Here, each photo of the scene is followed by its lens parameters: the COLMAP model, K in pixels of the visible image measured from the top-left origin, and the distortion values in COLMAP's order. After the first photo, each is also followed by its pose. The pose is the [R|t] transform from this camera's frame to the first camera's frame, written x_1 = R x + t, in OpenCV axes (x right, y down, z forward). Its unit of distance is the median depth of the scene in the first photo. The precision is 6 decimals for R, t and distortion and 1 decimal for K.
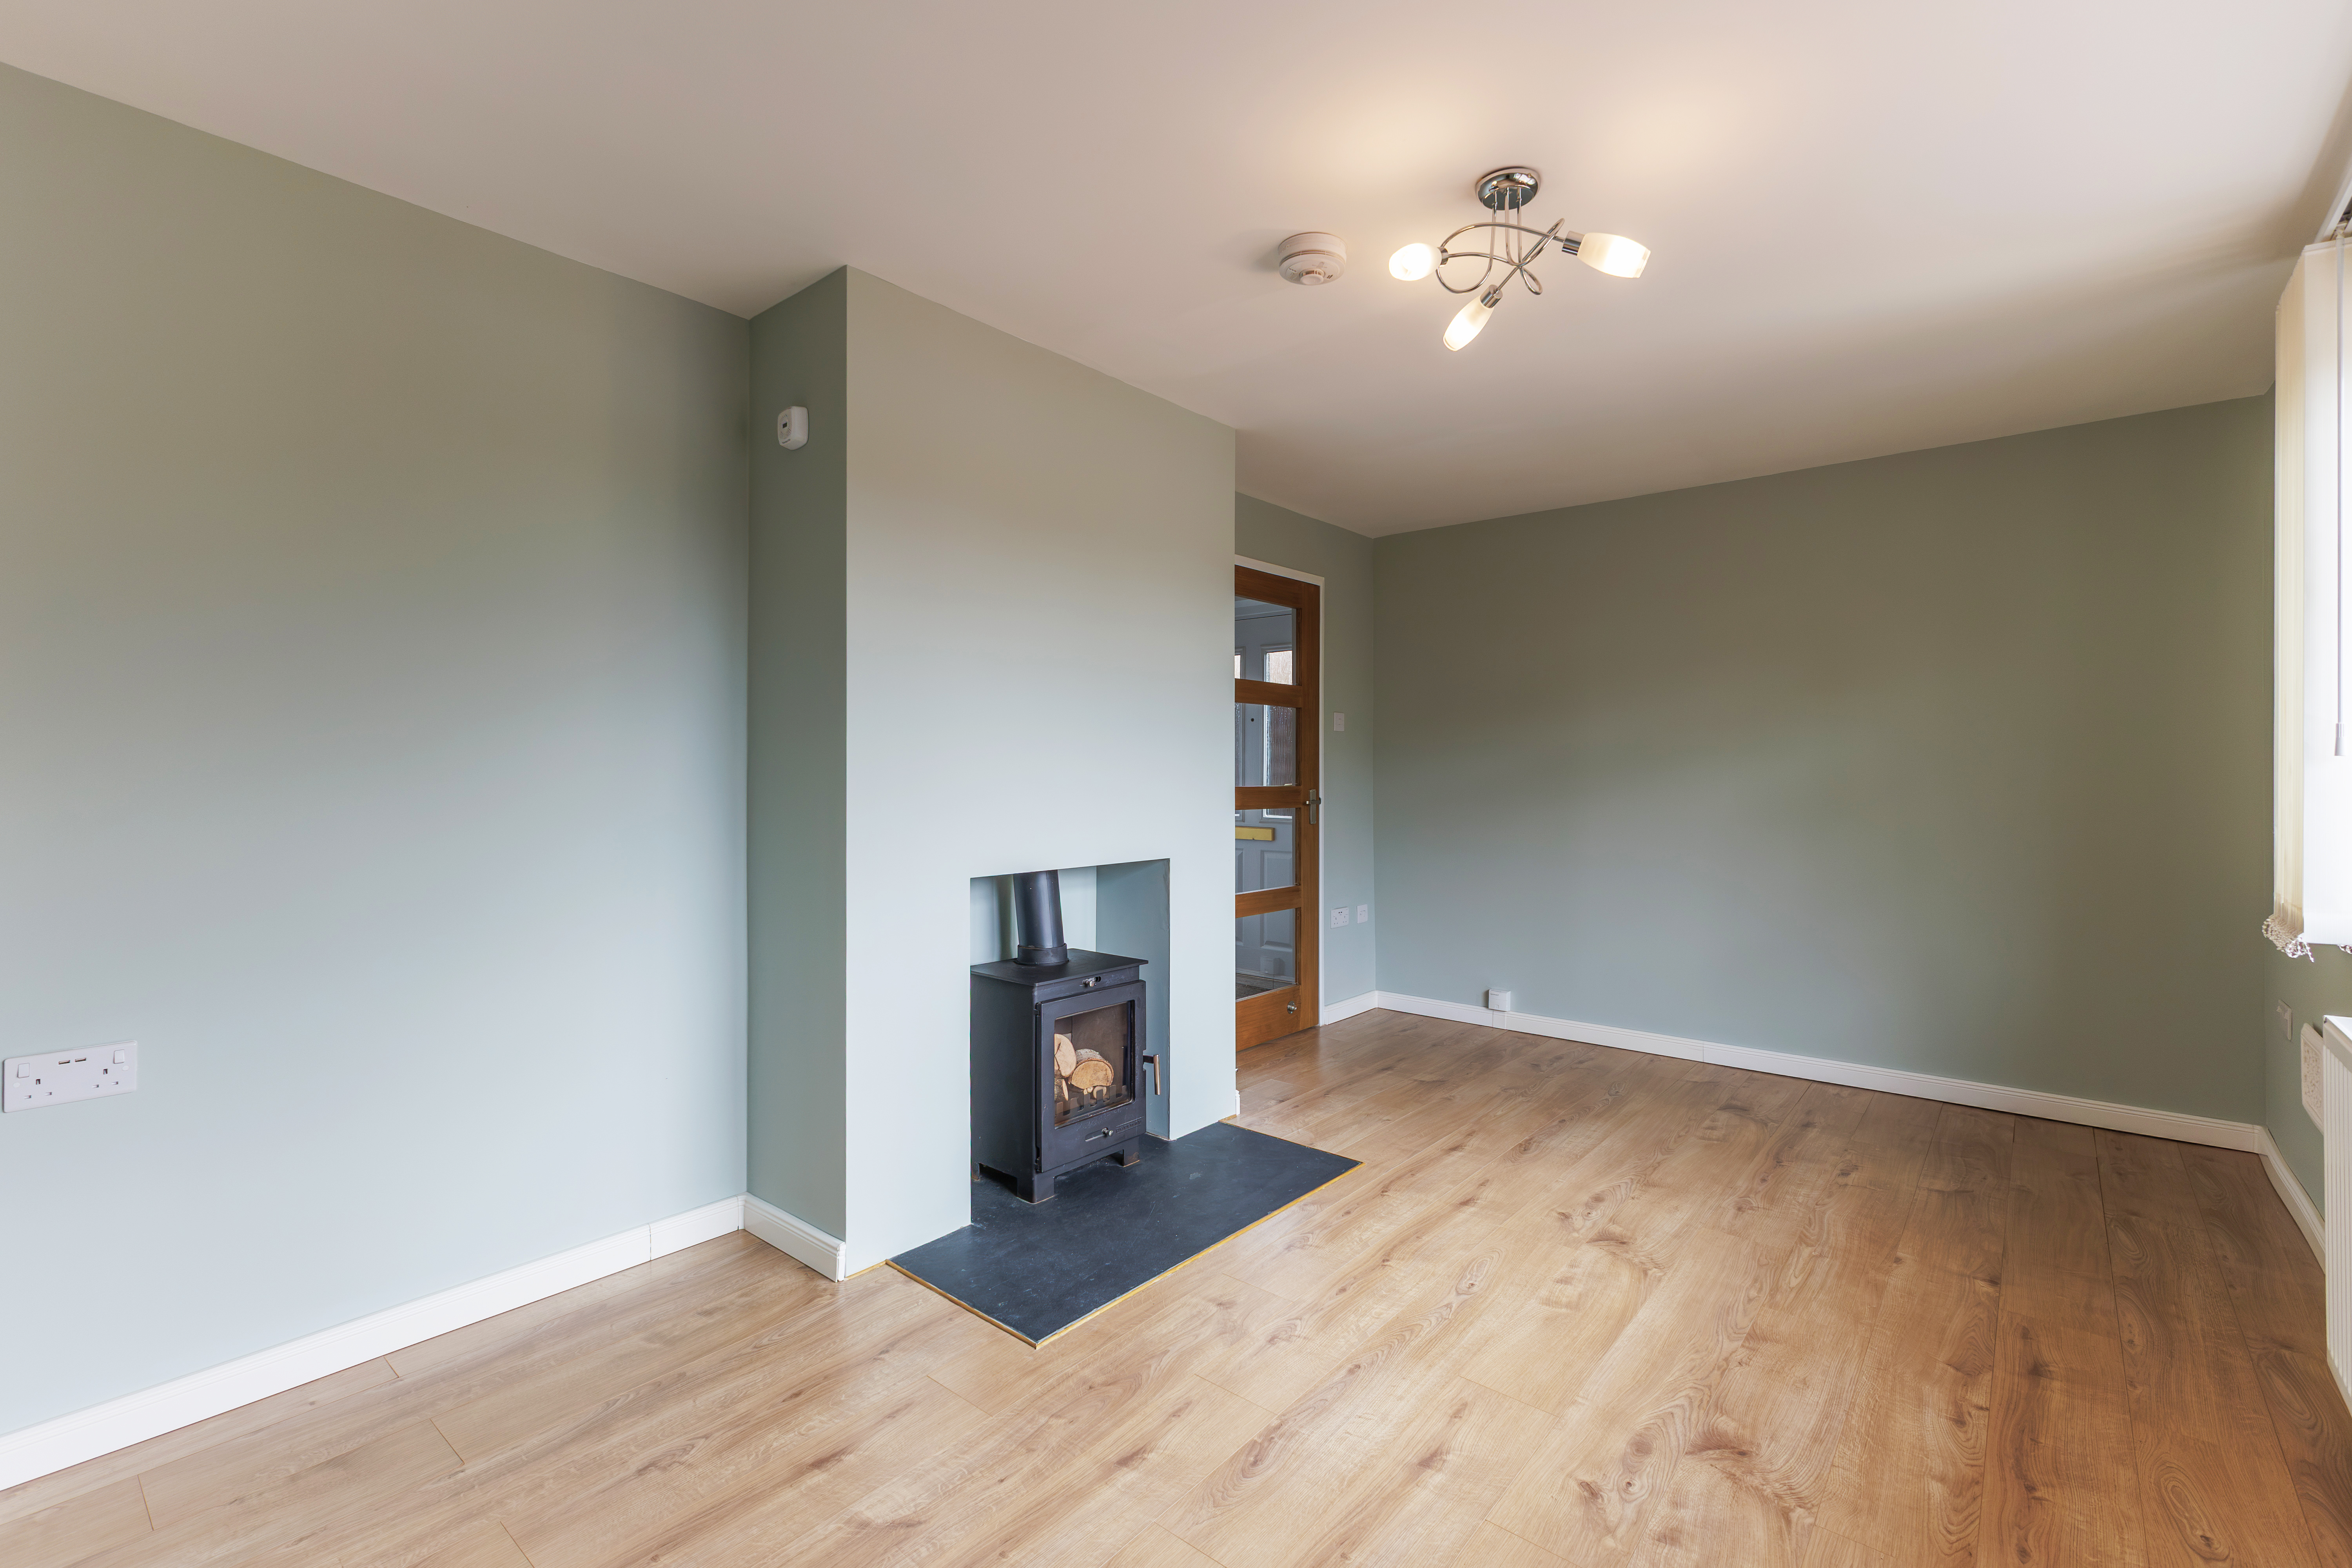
lens RADIAL K [[1030.3, 0, 1190.2], [0, 1030.3, 780.4], [0, 0, 1]] dist [0.010277, -0.005398]
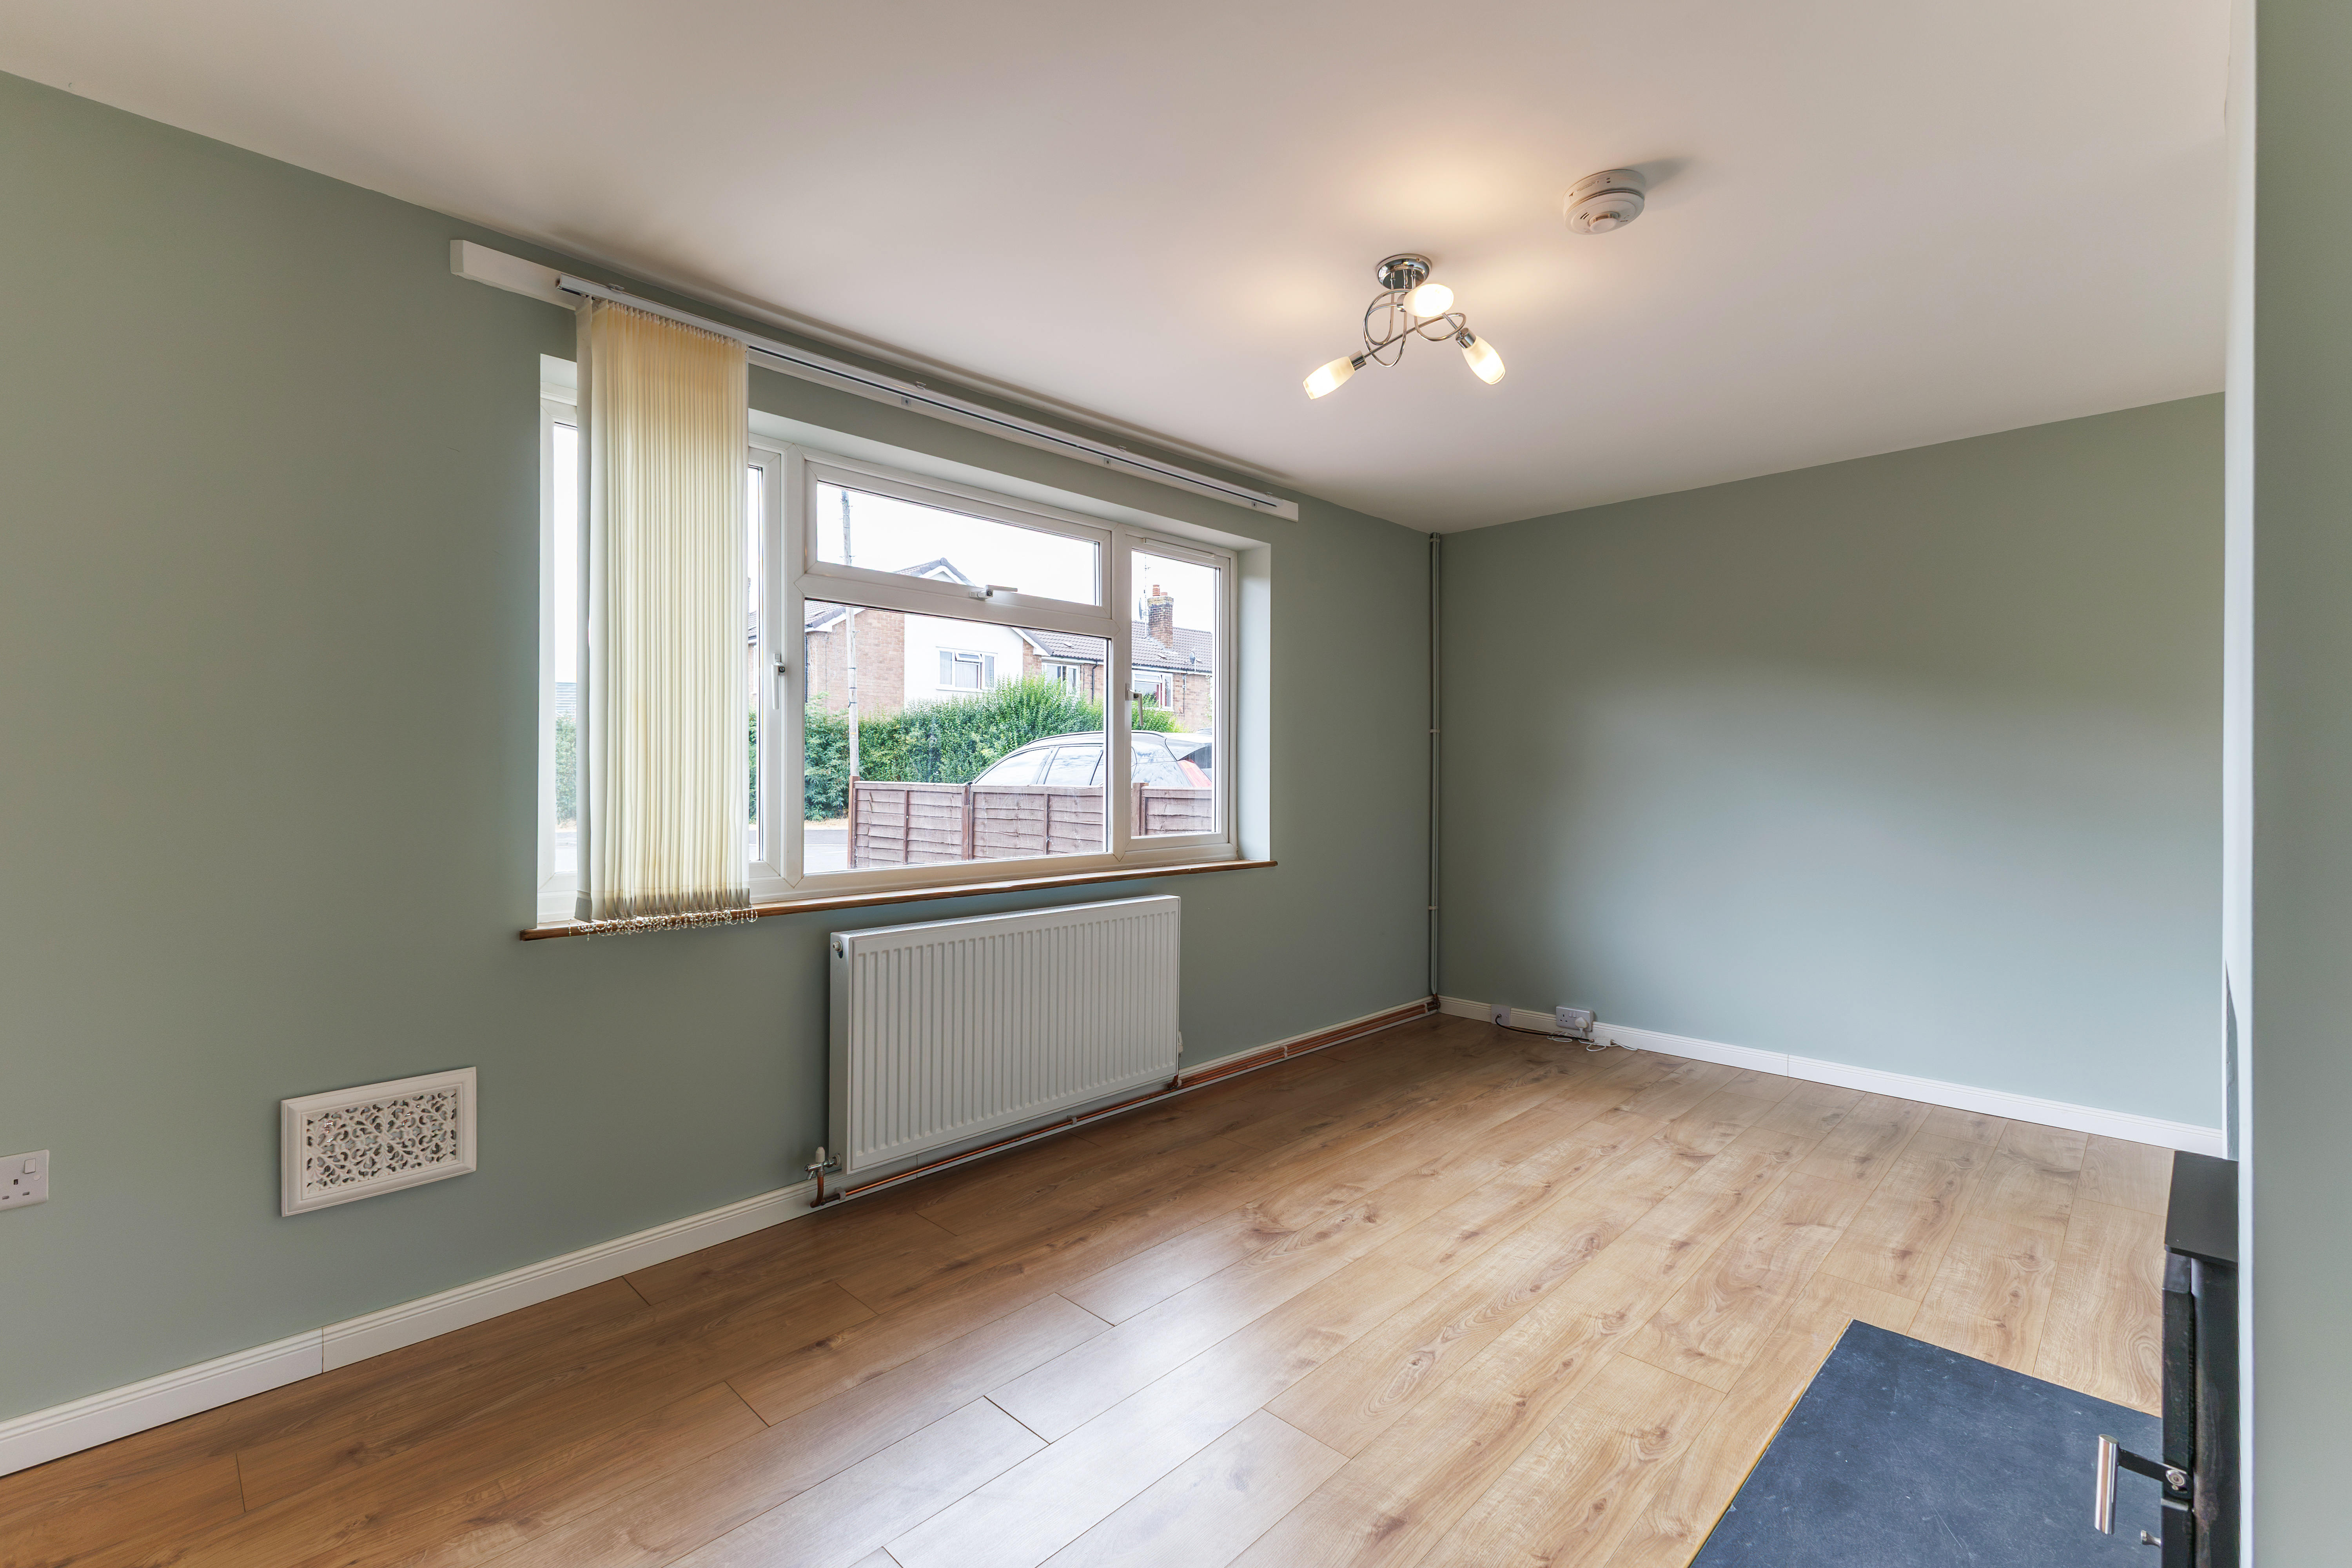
lens RADIAL K [[1007.0, 0, 1165.6], [0, 1007.0, 747.6], [0, 0, 1]] dist [0.002430, 0.000066]
pose [[-0.996332, 0.003792, 0.085490, 0.324064], [0.002114, 0.999804, -0.019707, -0.009575], [-0.085548, -0.019454, -0.996144, 1.489619]]
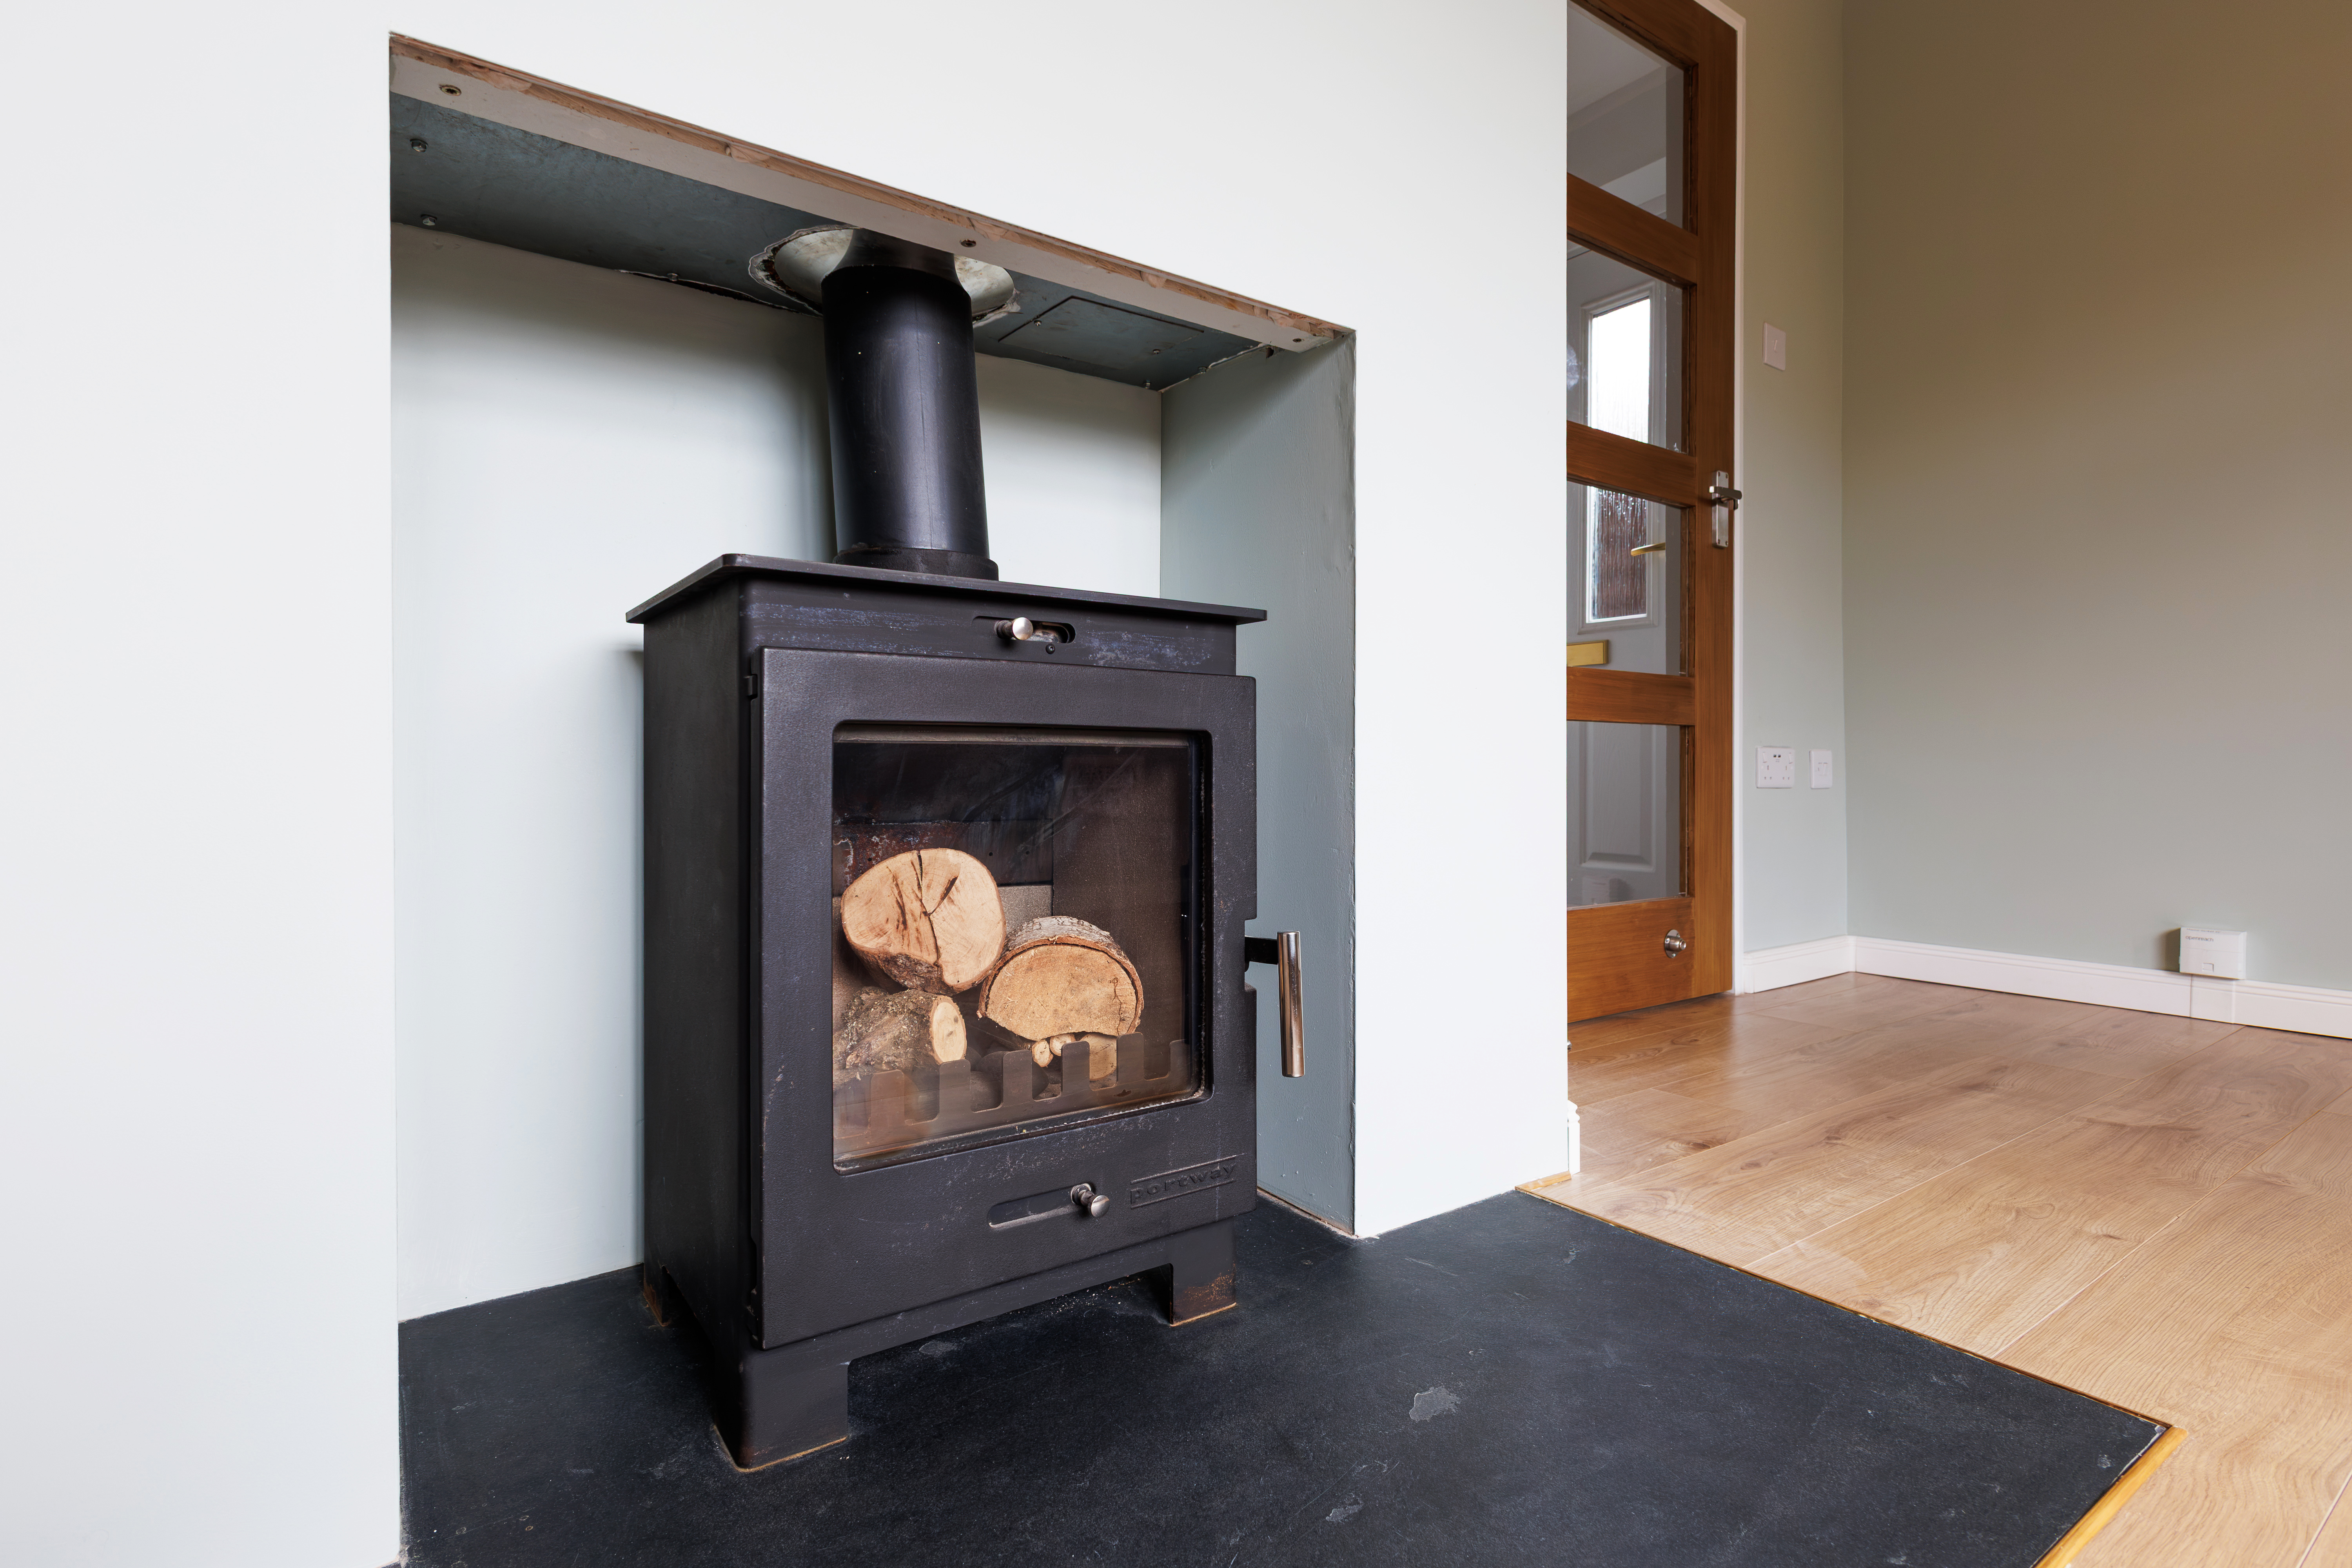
lens RADIAL K [[1141.9, 0, 1146.2], [0, 1141.9, 790.2], [0, 0, 1]] dist [0.001300, -0.000136]
pose [[0.965582, 0.001209, -0.260096, 0.009668], [0.000506, 0.999979, 0.006528, 0.231770], [0.260098, -0.006435, 0.965561, 0.713798]]
